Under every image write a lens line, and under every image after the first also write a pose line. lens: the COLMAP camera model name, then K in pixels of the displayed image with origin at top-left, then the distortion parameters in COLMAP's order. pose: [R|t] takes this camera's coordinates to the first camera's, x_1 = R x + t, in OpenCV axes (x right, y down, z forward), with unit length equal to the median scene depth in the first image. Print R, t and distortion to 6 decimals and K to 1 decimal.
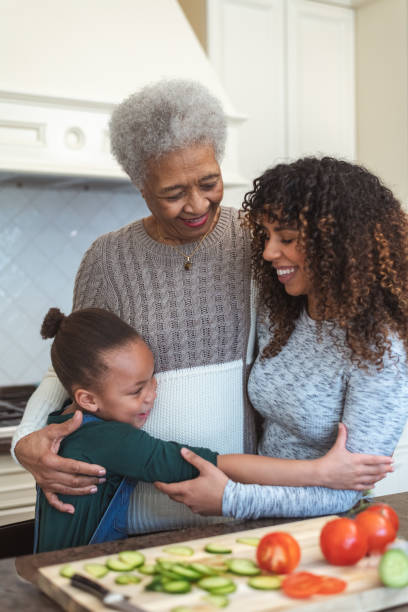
lens RADIAL K [[953.7, 0, 200.8], [0, 953.7, 292.5], [0, 0, 1]] dist [-0.012614, 0.000000]
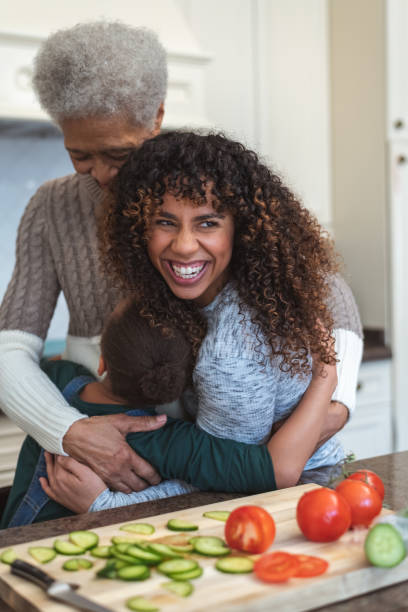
lens RADIAL K [[953.7, 0, 208.0], [0, 953.7, 294.6], [0, 0, 1]] dist [-0.012614, 0.000000]
pose [[0.999237, -0.015490, 0.035854, 0.014945], [0.013889, 0.998914, 0.044474, 0.017743], [-0.036504, -0.043942, 0.998367, 0.136161]]
